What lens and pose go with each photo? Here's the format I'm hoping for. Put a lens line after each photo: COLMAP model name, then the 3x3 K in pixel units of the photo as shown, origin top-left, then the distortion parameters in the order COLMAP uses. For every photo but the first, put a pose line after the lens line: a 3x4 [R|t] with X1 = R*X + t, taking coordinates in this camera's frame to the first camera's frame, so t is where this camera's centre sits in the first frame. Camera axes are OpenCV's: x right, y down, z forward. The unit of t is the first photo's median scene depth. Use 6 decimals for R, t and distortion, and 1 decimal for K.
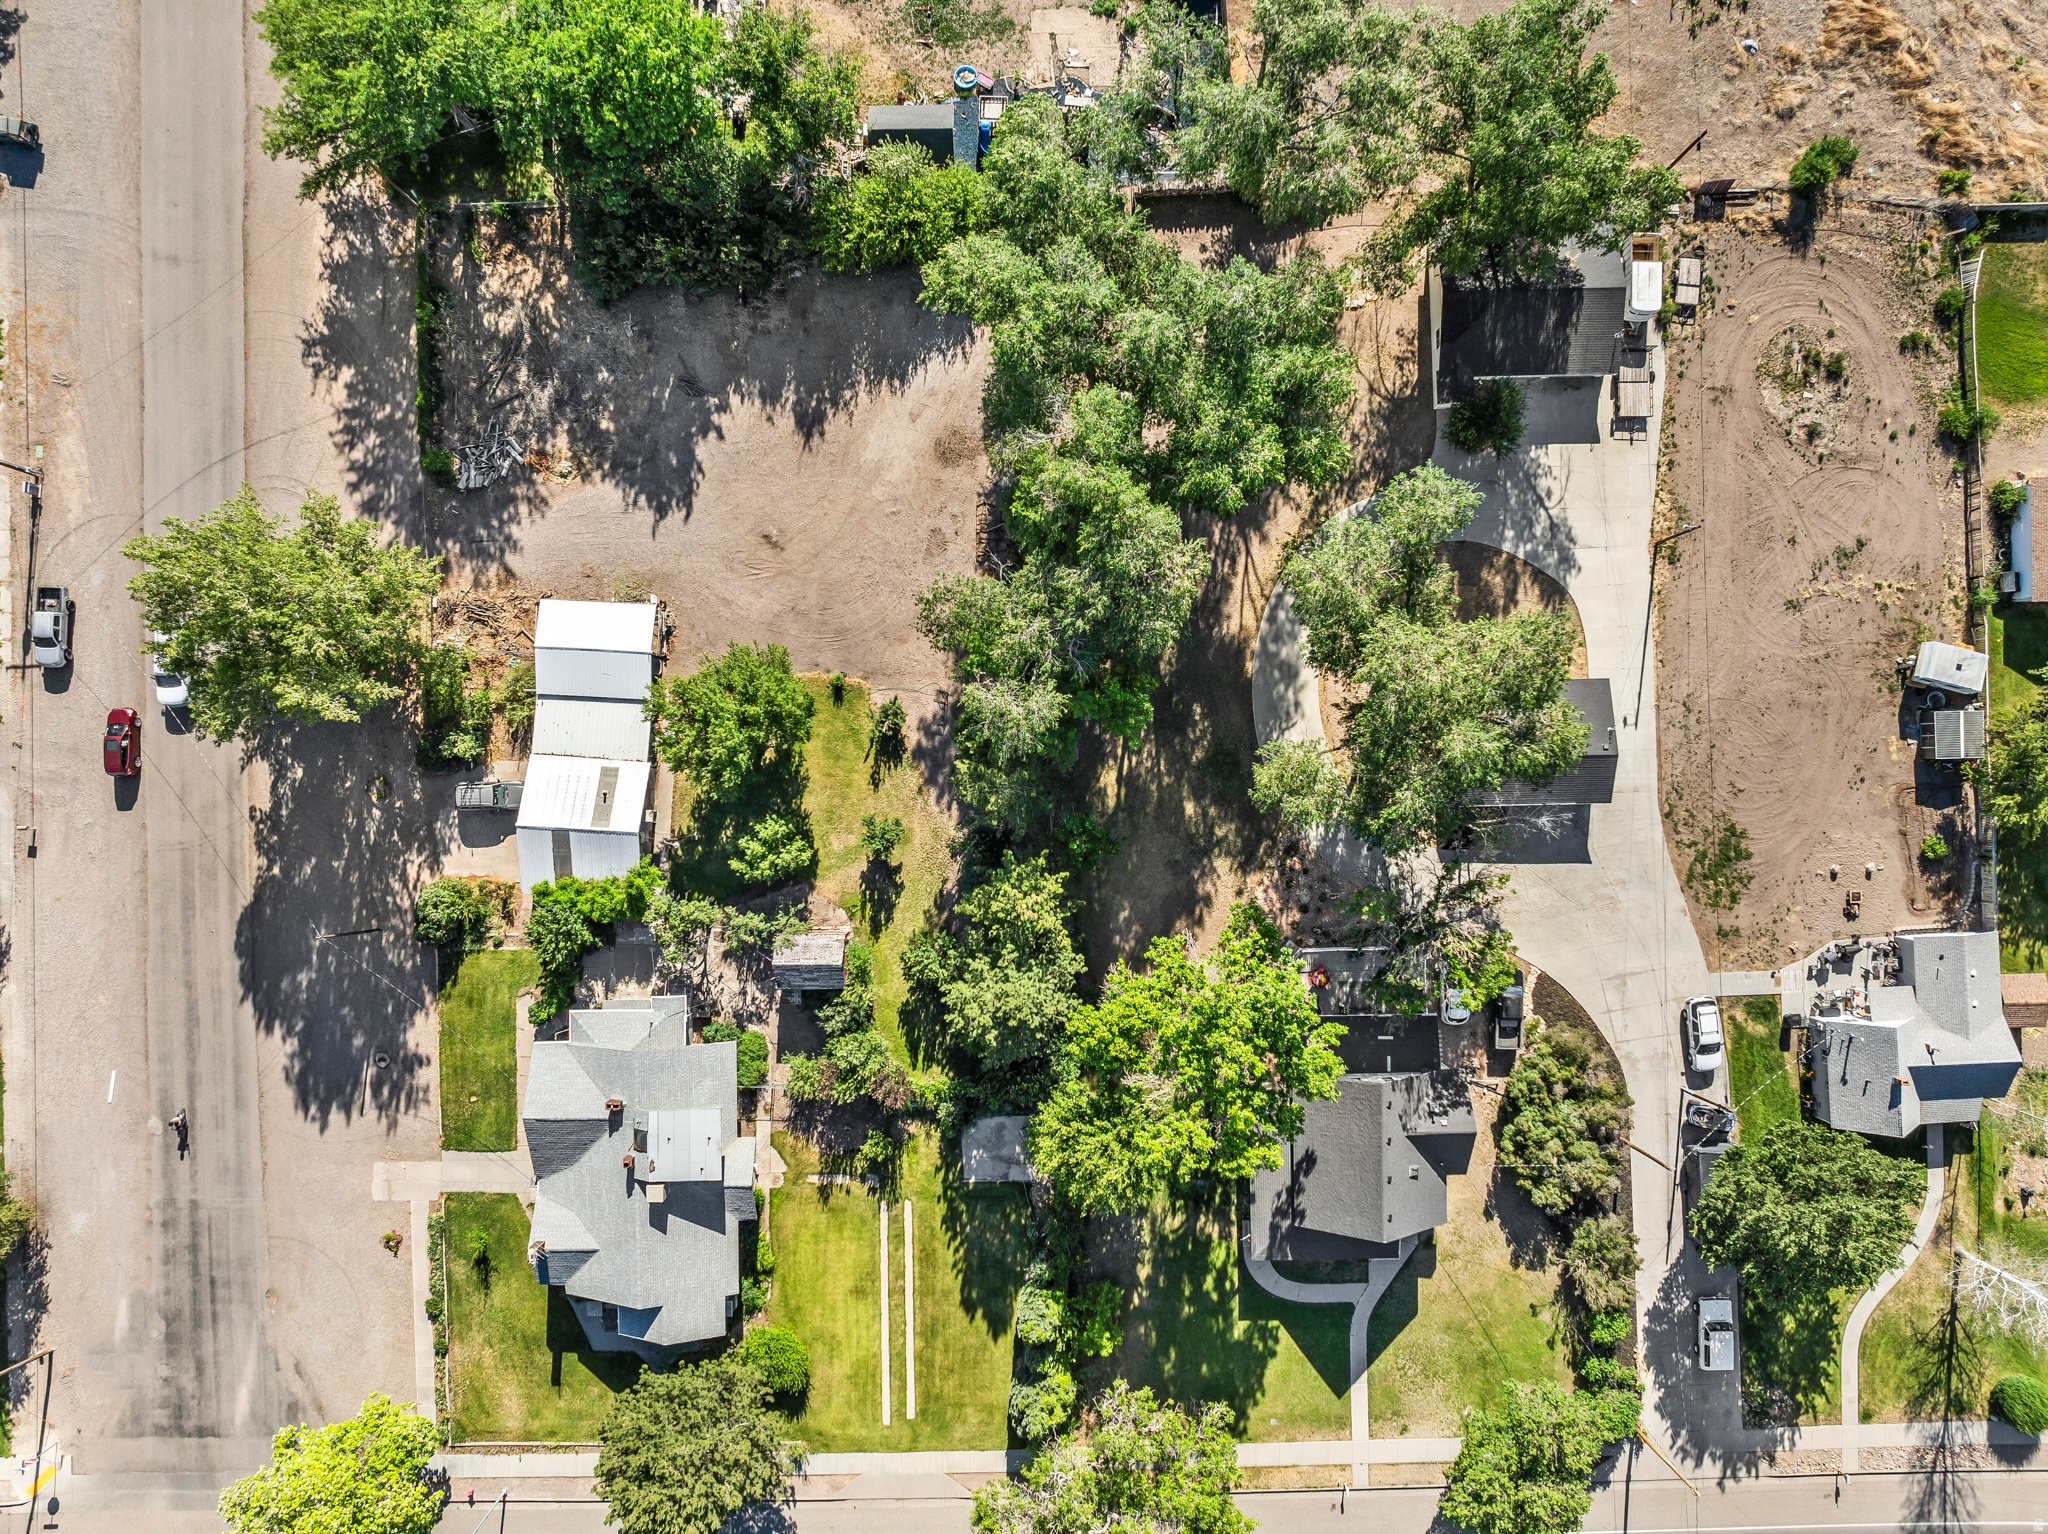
lens RADIAL K [[1436.8, 0, 1030.6], [0, 1436.8, 721.8], [0, 0, 1]] dist [-0.047446, 0.025626]
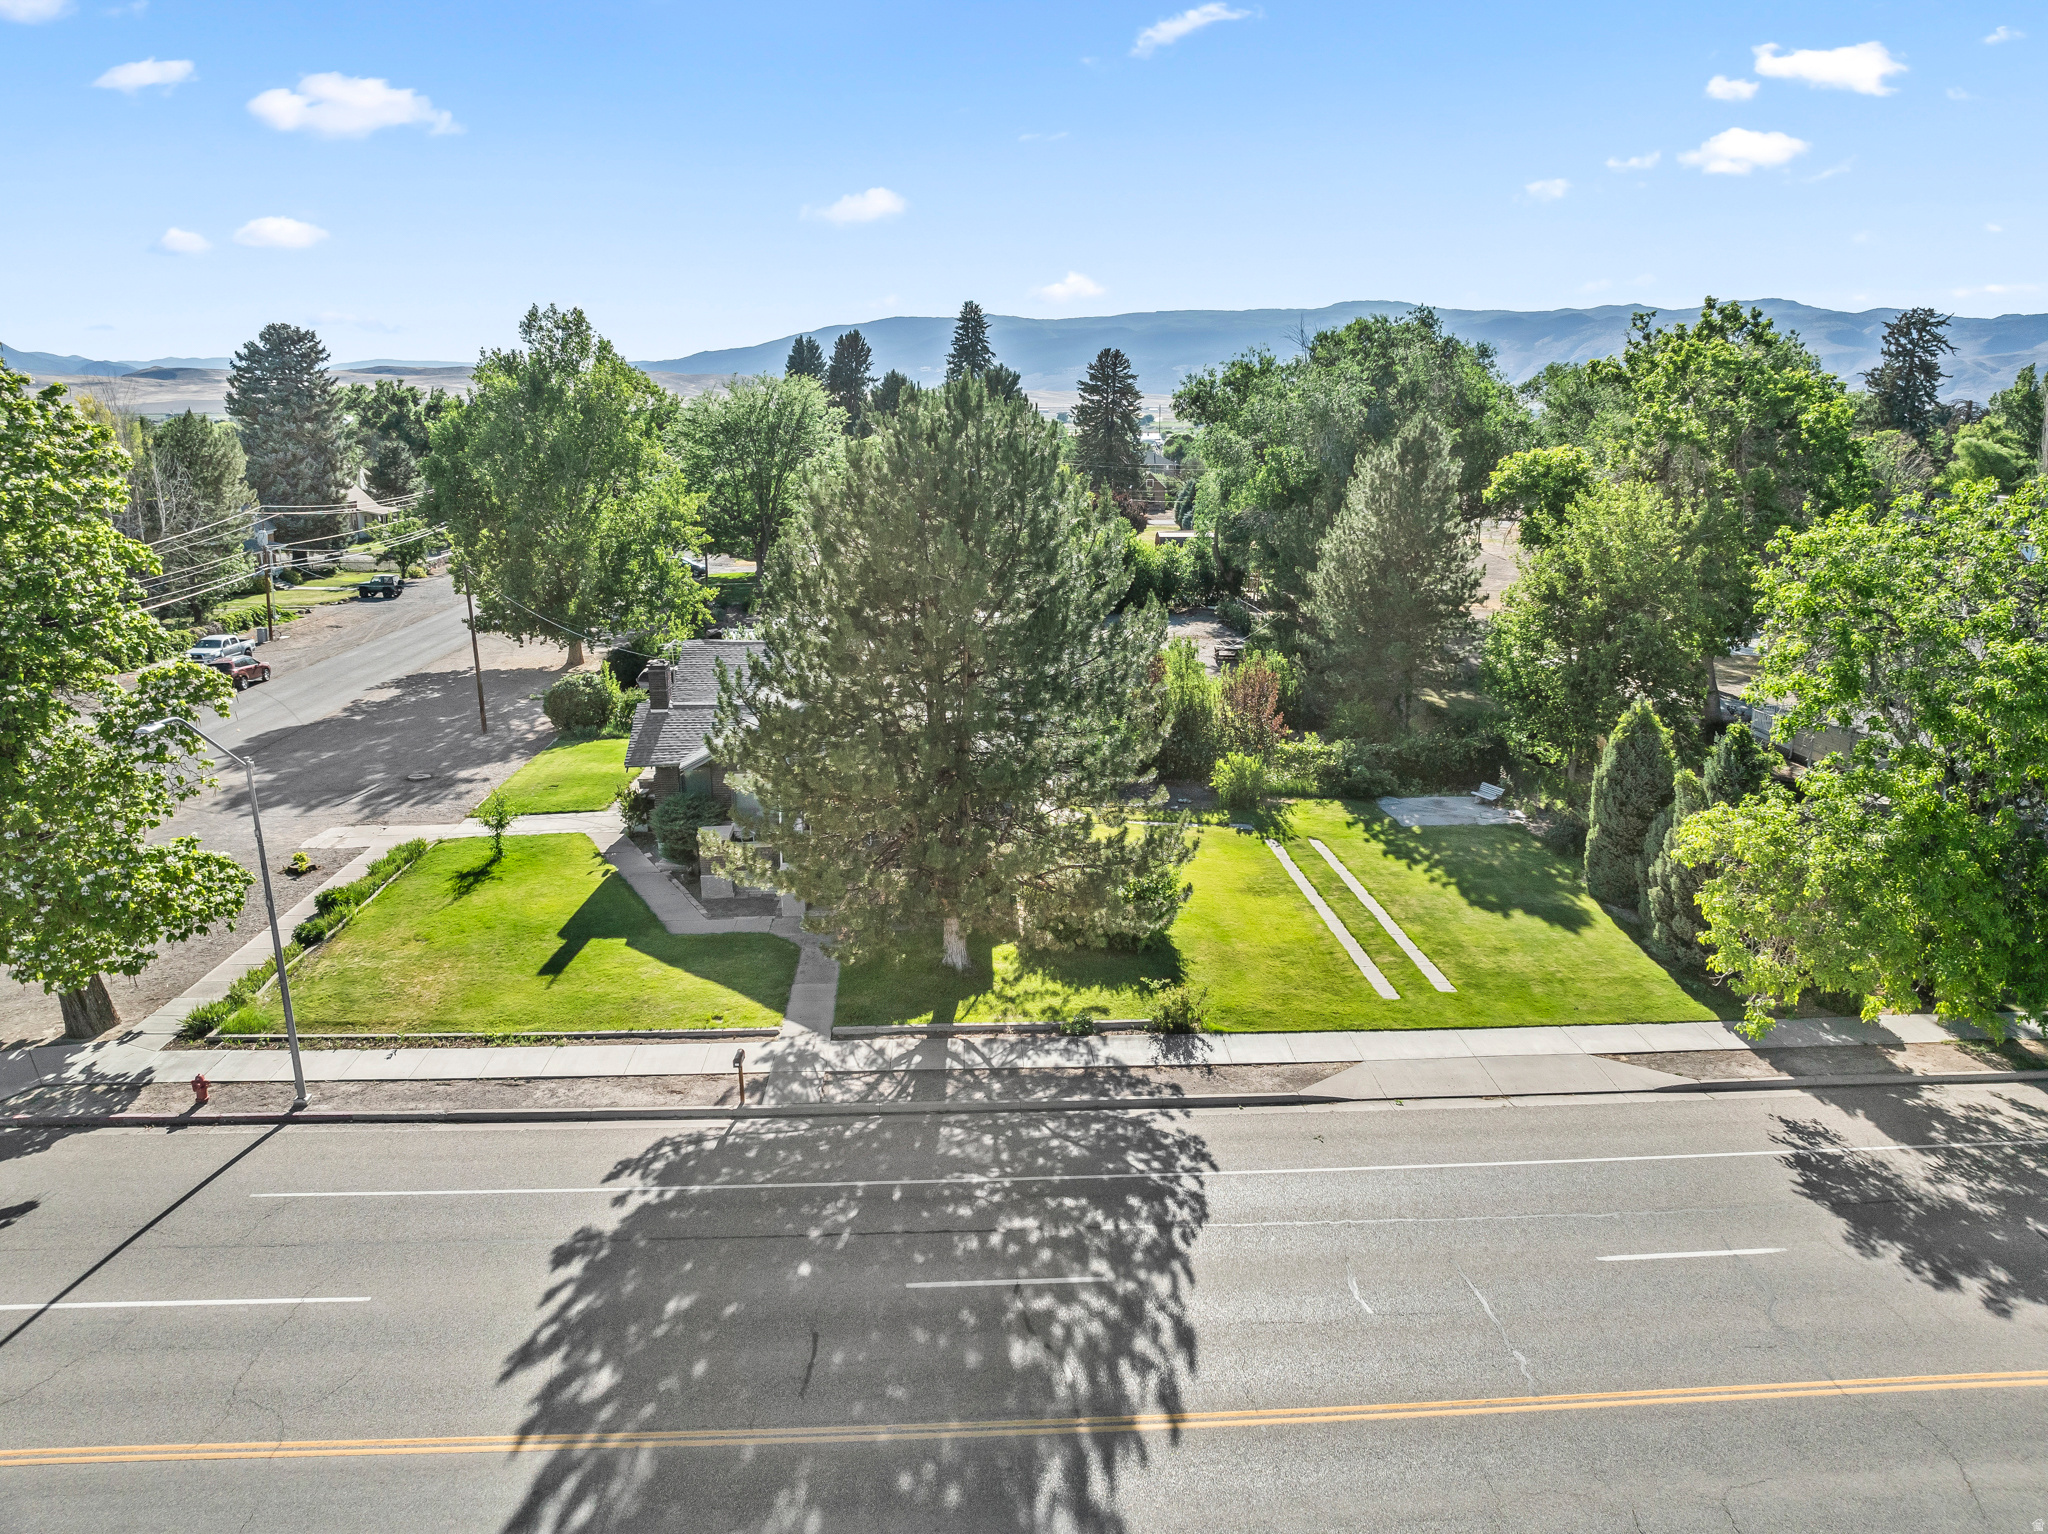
lens RADIAL K [[1409.1, 0, 1028.1], [0, 1409.1, 798.6], [0, 0, 1]] dist [-0.036619, -0.002624]
pose [[0.998853, 0.009650, 0.046900, -0.218428], [0.042502, 0.272440, -0.961234, 0.838446], [-0.022053, 0.962124, 0.271717, 0.838136]]
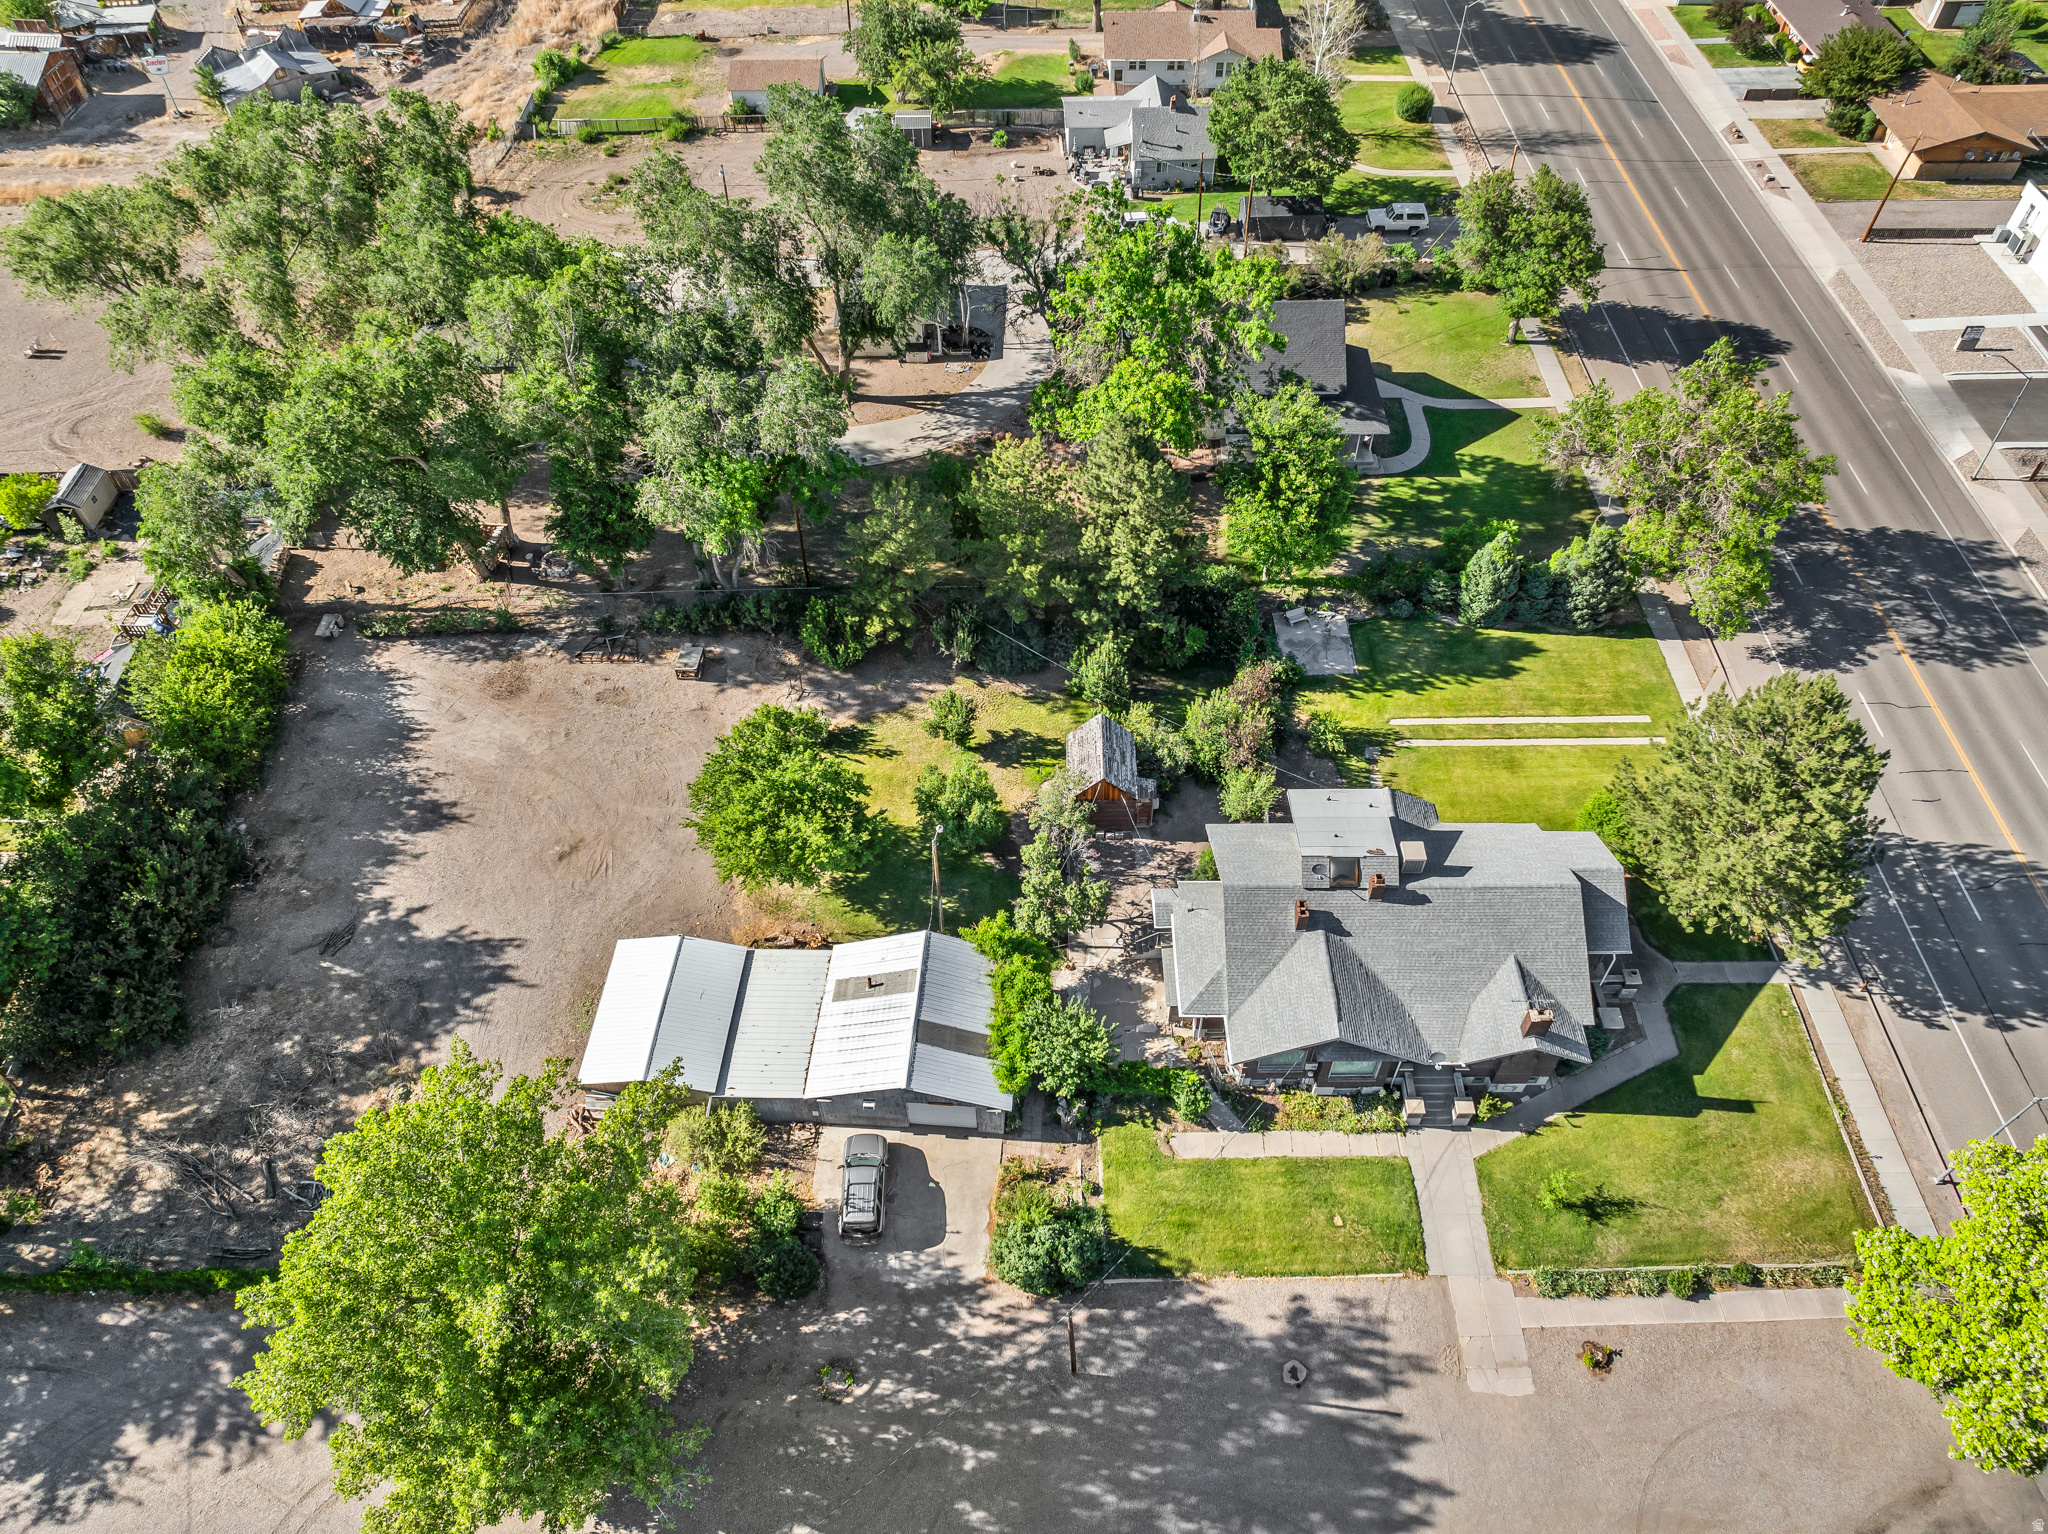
lens RADIAL K [[1442.1, 0, 1029.0], [0, 1442.1, 771.4], [0, 0, 1]] dist [-0.035917, 0.003563]
pose [[0.008888, -0.752040, 0.659057, -0.662929], [0.999948, 0.009998, -0.002076, 0.123897], [-0.005027, 0.659041, 0.752090, 0.383634]]
